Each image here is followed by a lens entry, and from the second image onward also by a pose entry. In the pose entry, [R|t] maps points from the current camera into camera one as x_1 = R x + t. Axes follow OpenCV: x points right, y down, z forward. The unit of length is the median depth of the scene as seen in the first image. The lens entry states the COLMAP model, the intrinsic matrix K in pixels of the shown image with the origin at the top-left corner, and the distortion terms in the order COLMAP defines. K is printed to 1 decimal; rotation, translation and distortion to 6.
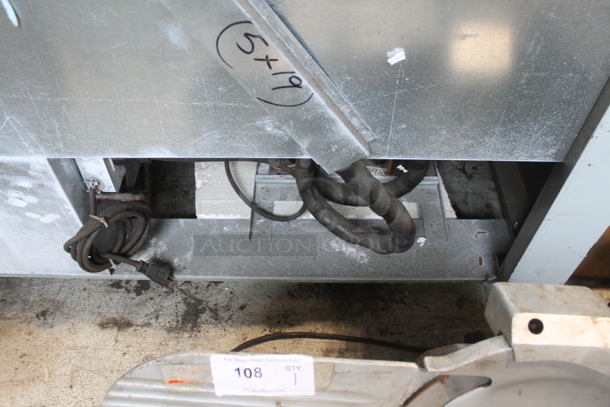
lens RADIAL K [[513.7, 0, 305.0], [0, 513.7, 203.5], [0, 0, 1]] dist [-0.152915, 0.125263]
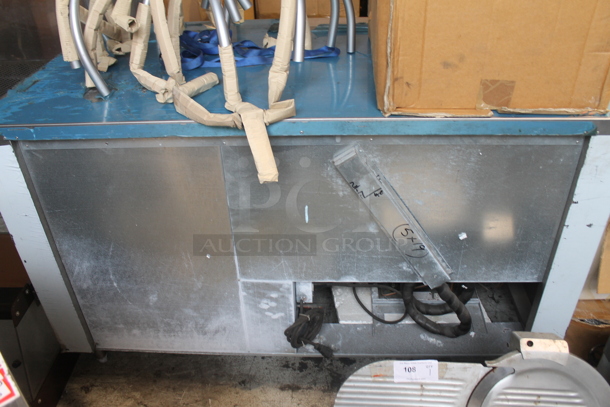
lens RADIAL K [[513.7, 0, 305.0], [0, 513.7, 203.5], [0, 0, 1]] dist [-0.152915, 0.125263]
pose [[0.999105, -0.003994, -0.042102, -0.329457], [-0.008799, 0.954109, -0.299332, 0.203147], [0.041365, 0.299434, 0.953220, -0.969862]]
